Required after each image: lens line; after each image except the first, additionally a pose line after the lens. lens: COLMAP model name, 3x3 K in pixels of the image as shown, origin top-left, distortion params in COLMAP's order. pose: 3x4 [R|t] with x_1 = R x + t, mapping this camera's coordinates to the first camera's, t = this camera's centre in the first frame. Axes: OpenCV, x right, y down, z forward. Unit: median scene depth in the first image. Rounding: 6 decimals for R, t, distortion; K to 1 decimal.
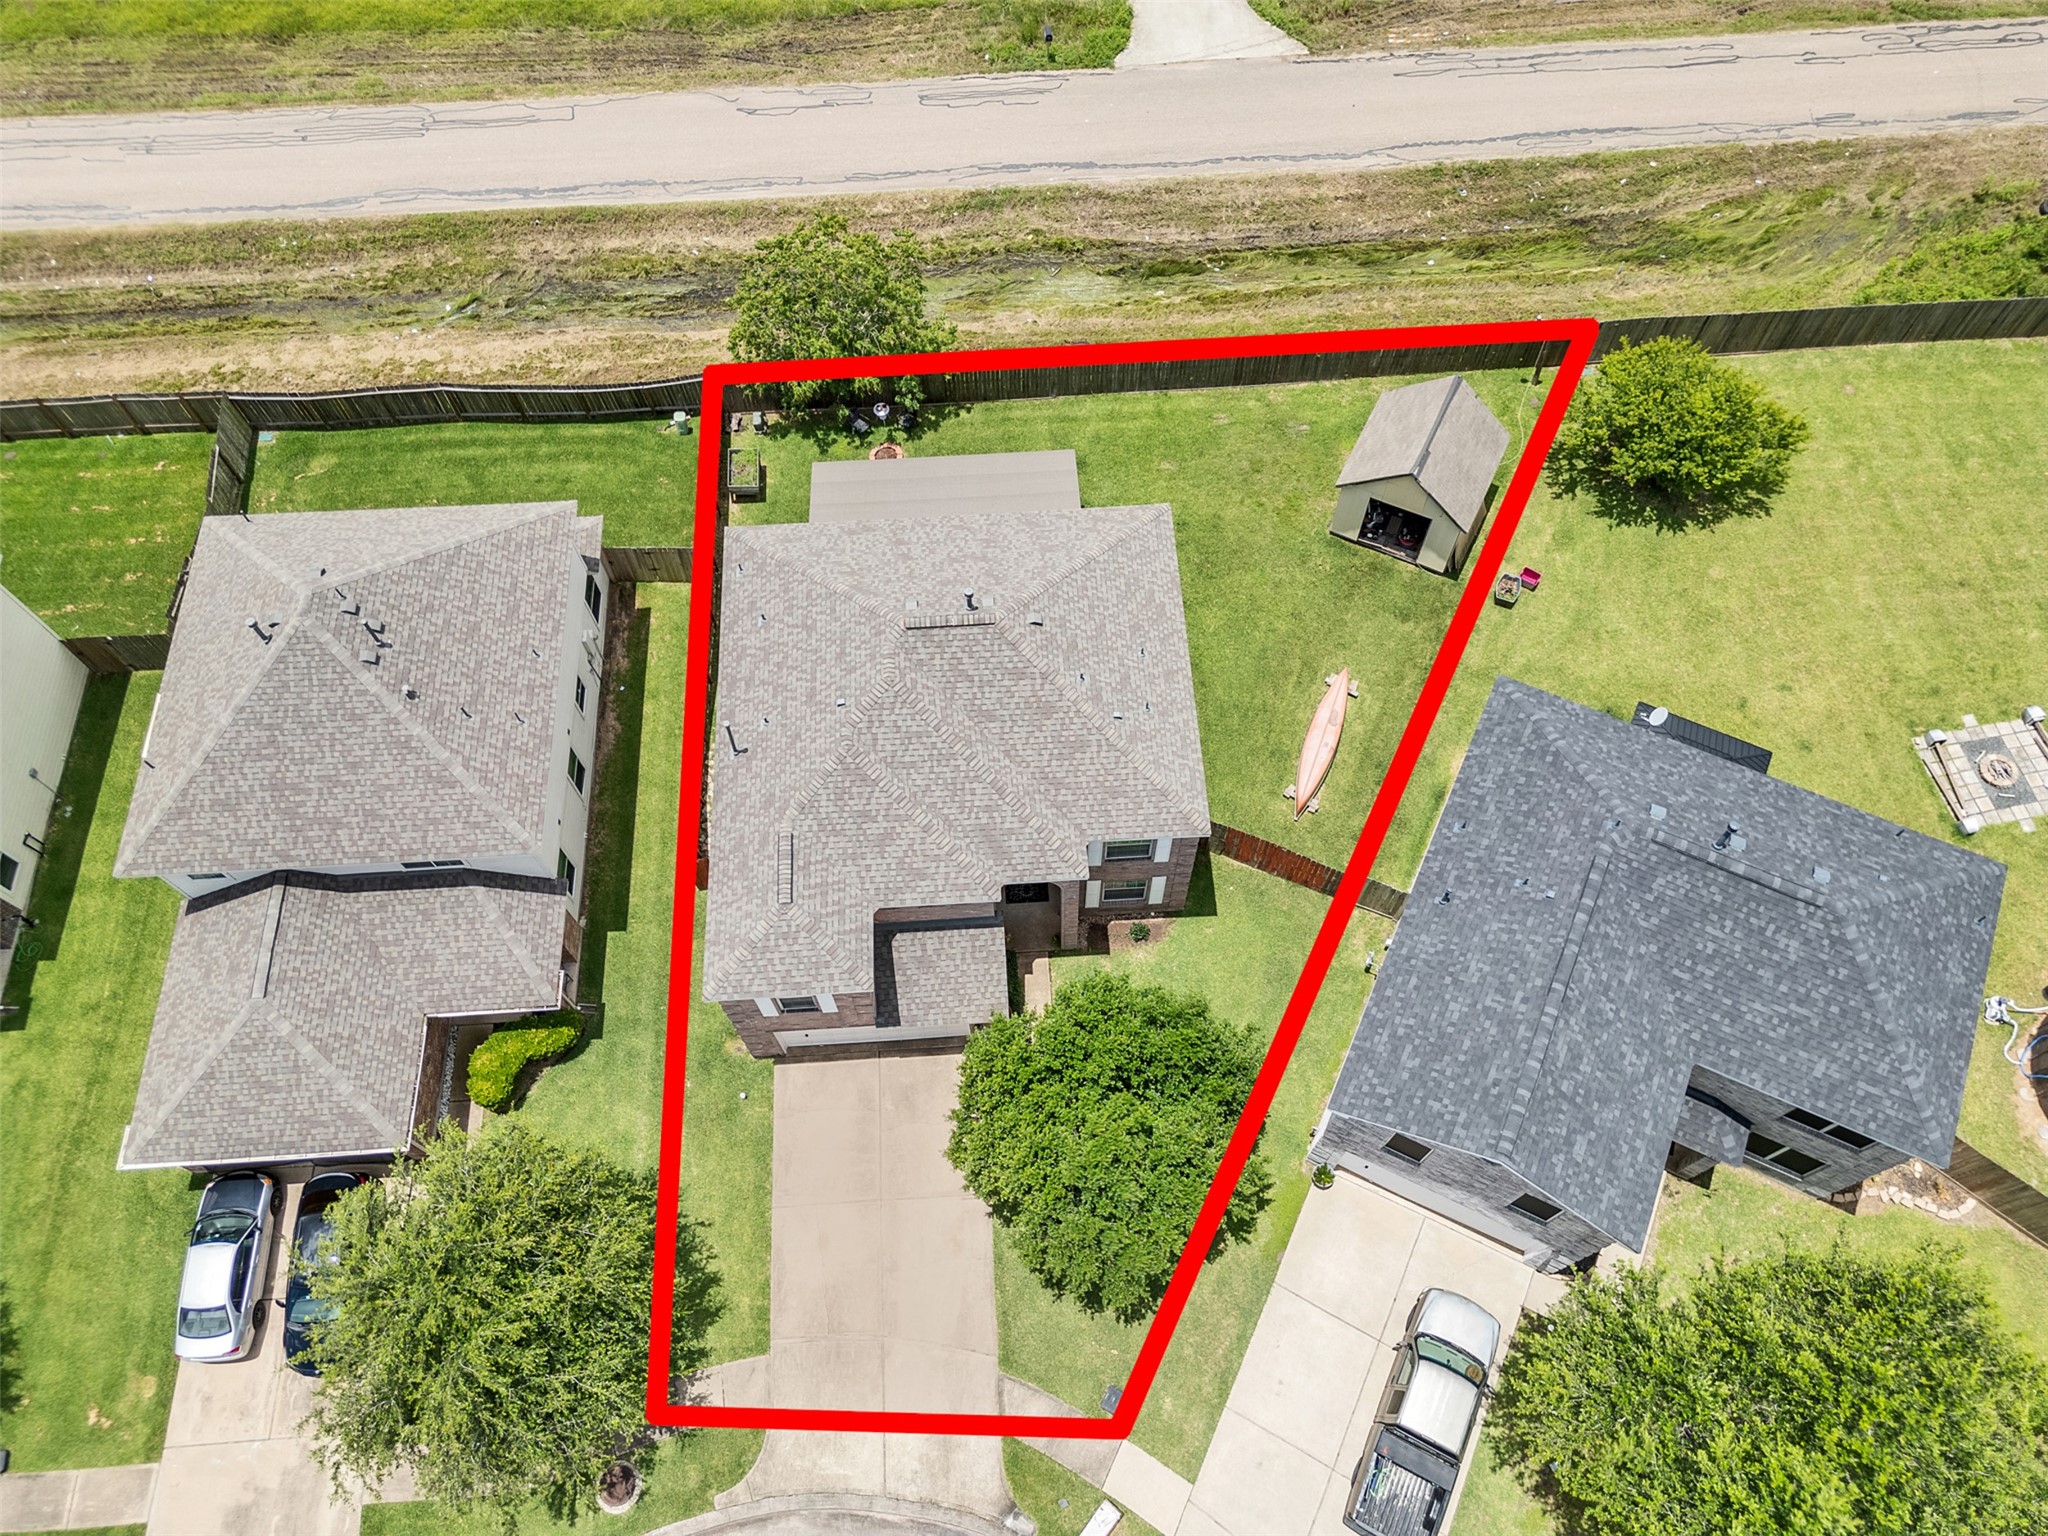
lens RADIAL K [[1438.0, 0, 1027.6], [0, 1438.0, 765.0], [0, 0, 1]] dist [0.047950, -0.031737]
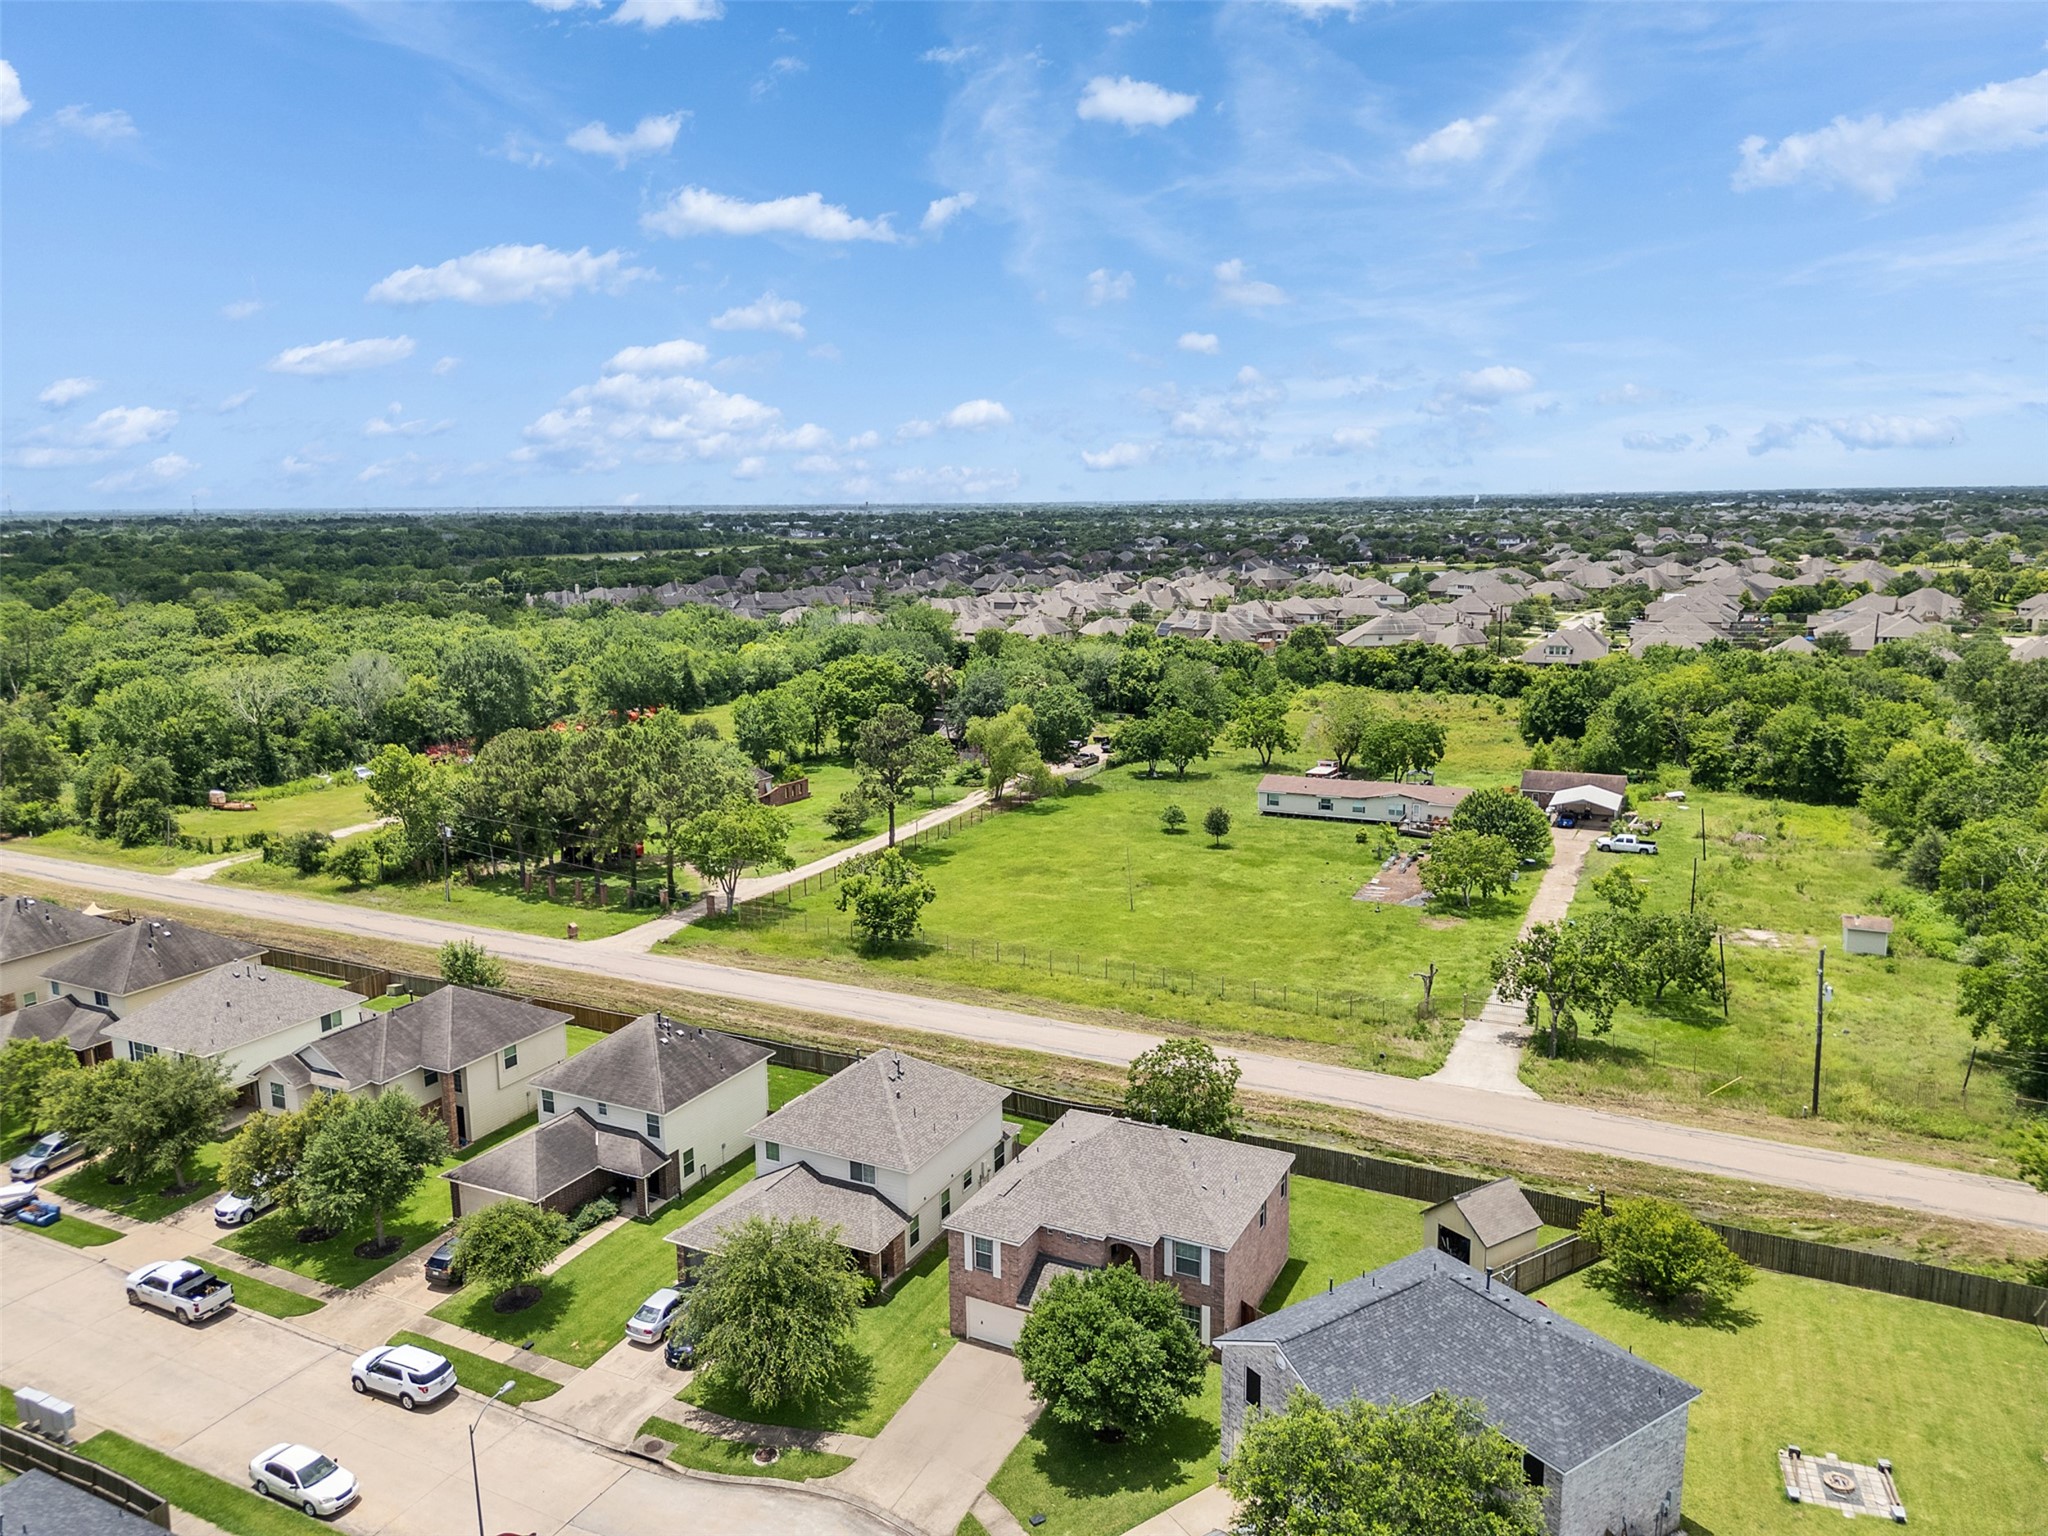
lens RADIAL K [[1438.0, 0, 1025.8], [0, 1438.0, 760.0], [0, 0, 1]] dist [0.047950, -0.031737]
pose [[0.862995, 0.089793, -0.497169, 0.723886], [-0.446890, 0.594678, -0.668317, 0.962274], [0.235645, 0.798934, 0.553332, -0.507573]]
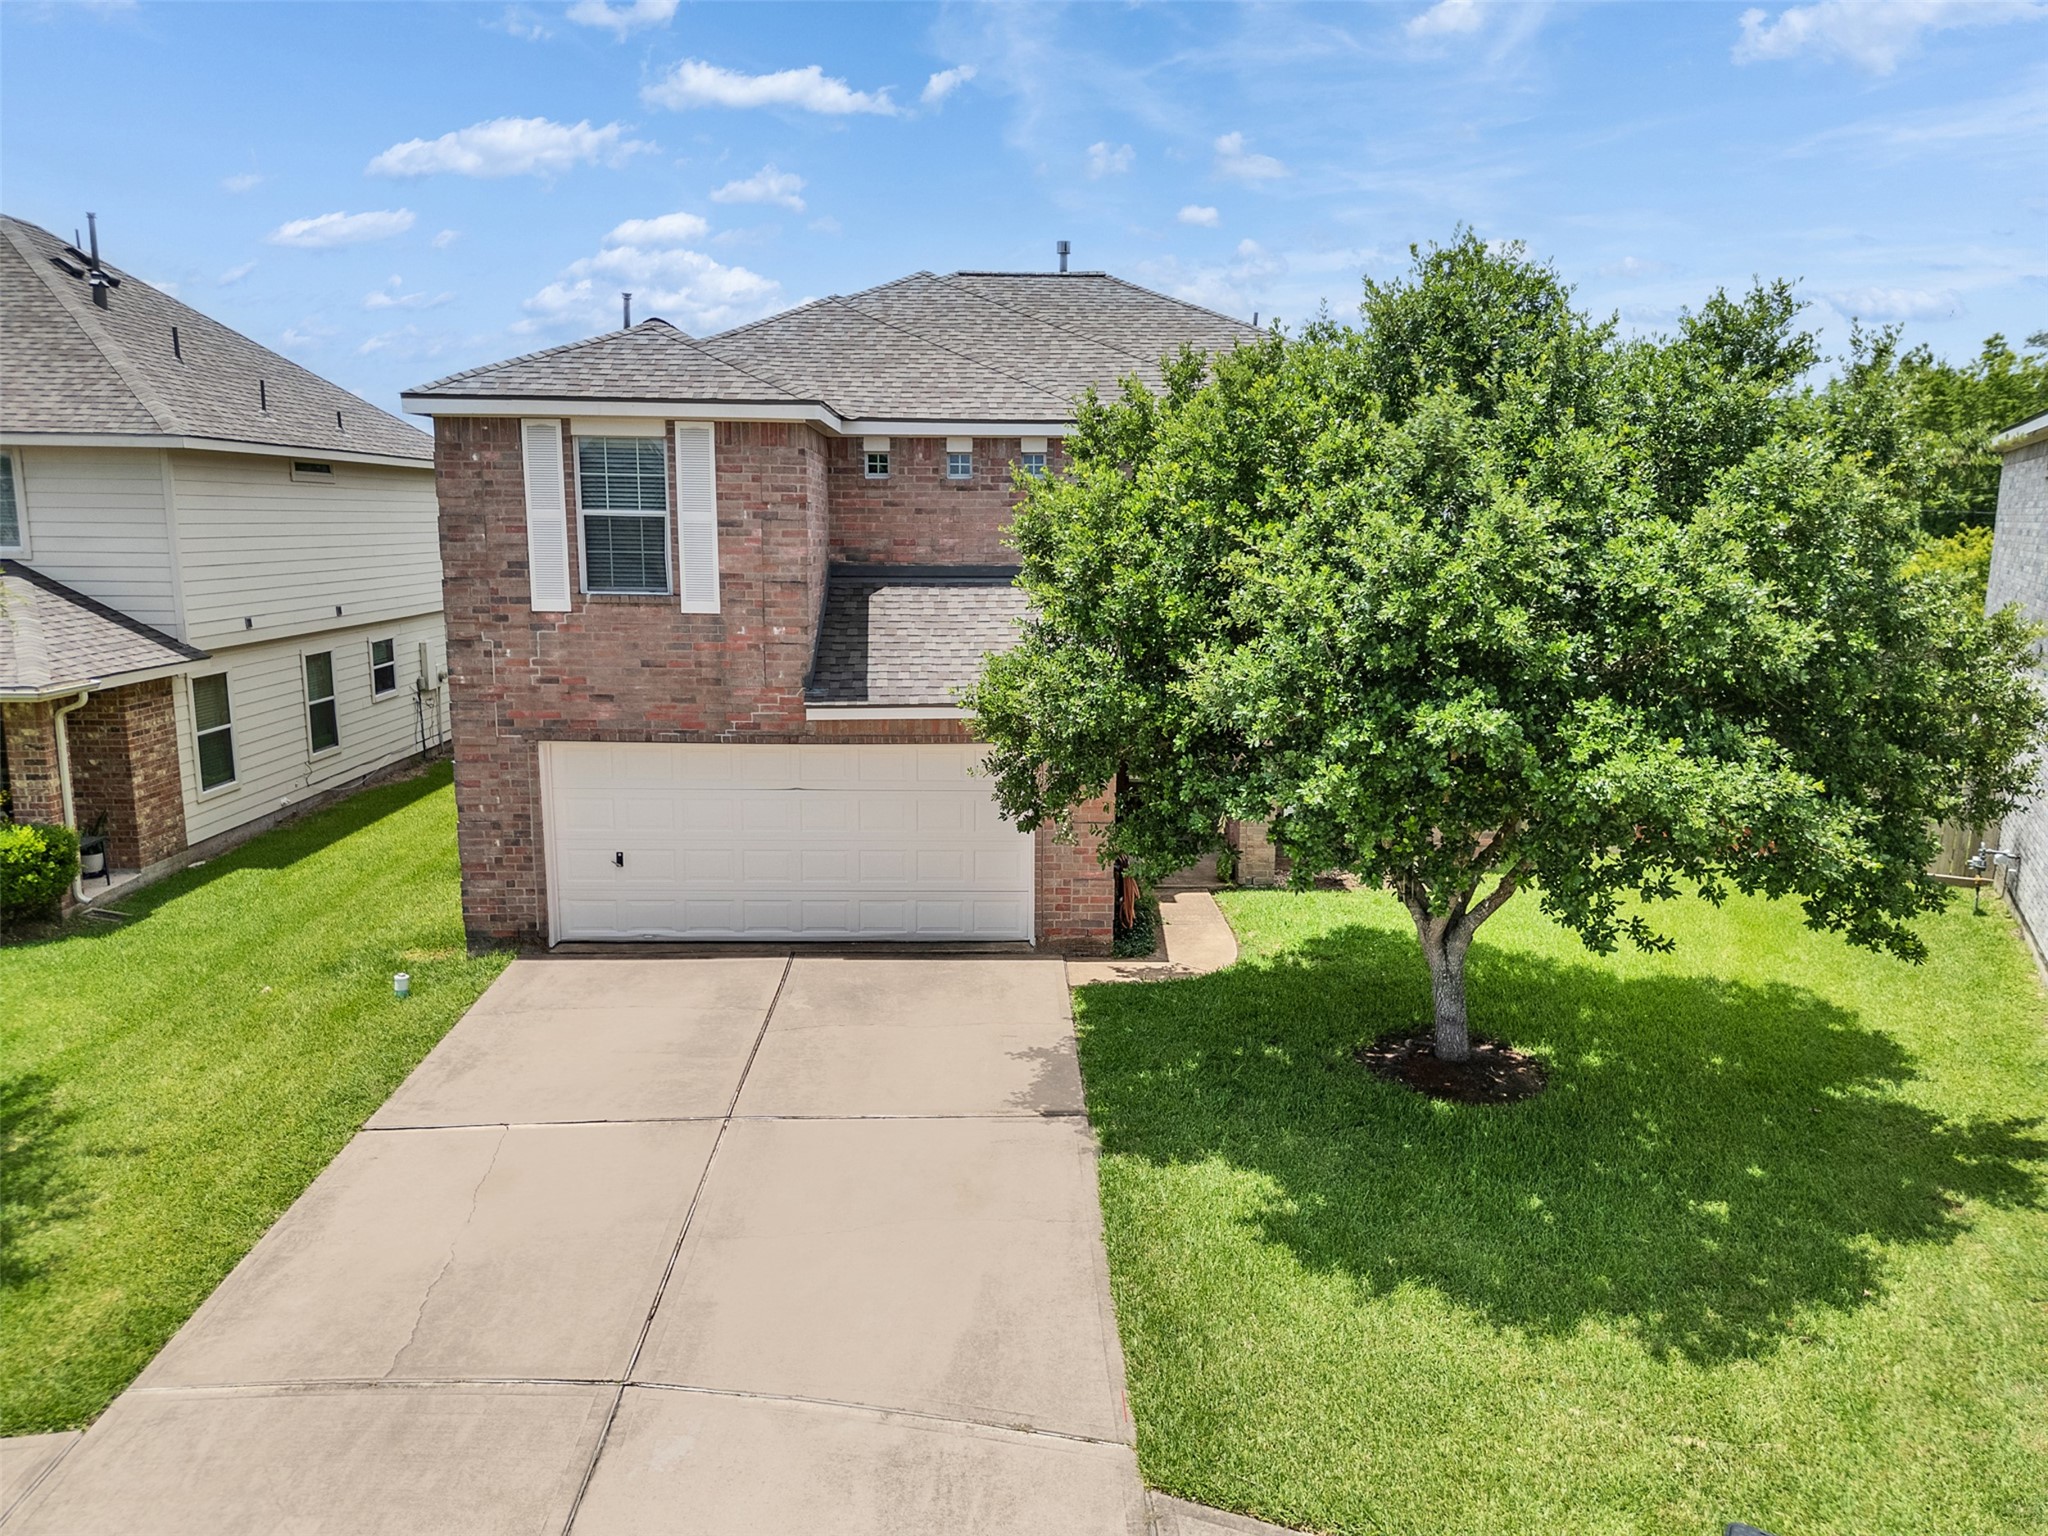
lens RADIAL K [[1438.0, 0, 1029.8], [0, 1438.0, 769.7], [0, 0, 1]] dist [0.047950, -0.031737]
pose [[0.999422, 0.019851, -0.027605, -0.032115], [-0.033979, 0.612423, -0.789800, 0.502222], [0.001228, 0.790281, 0.612743, 0.770625]]
